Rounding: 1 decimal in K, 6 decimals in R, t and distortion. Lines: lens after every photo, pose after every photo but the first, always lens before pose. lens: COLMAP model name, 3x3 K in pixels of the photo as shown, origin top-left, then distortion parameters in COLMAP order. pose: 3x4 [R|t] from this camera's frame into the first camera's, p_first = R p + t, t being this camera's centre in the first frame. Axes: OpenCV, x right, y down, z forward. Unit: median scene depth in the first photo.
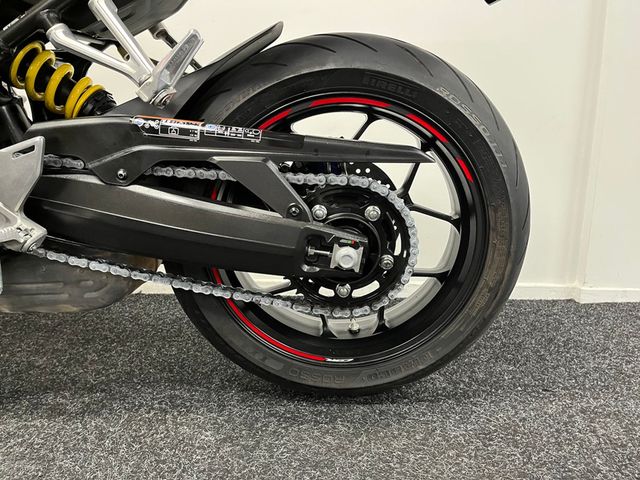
lens RADIAL K [[477.8, 0, 319.9], [0, 477.8, 235.7], [0, 0, 1]] dist [0.083118, -0.104886]
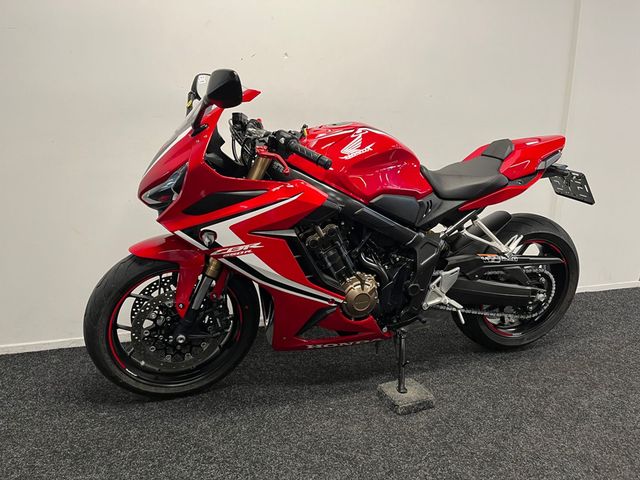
lens RADIAL K [[477.8, 0, 319.9], [0, 477.8, 235.7], [0, 0, 1]] dist [0.083118, -0.104886]
pose [[0.948884, -0.067734, 0.308271, -1.871452], [0.061621, 0.997663, 0.029533, -0.442756], [-0.309551, -0.009027, 0.950840, -1.221080]]
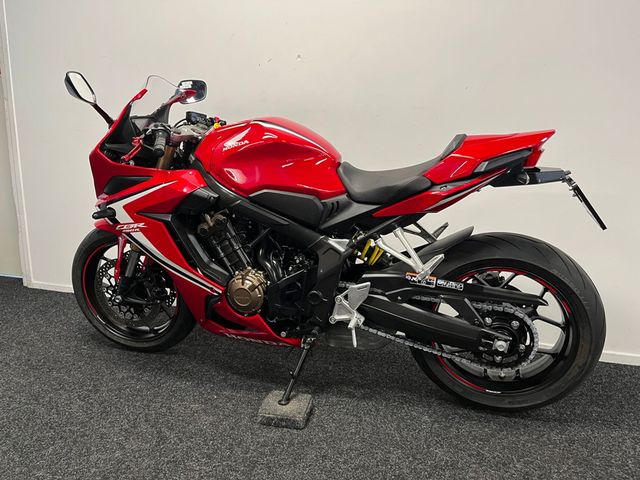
lens RADIAL K [[477.8, 0, 319.9], [0, 477.8, 235.7], [0, 0, 1]] dist [0.083118, -0.104886]
pose [[0.958852, 0.054405, -0.278644, -0.130750], [-0.057657, 0.998330, -0.003480, -0.353011], [0.277989, 0.019403, 0.960388, -1.185418]]
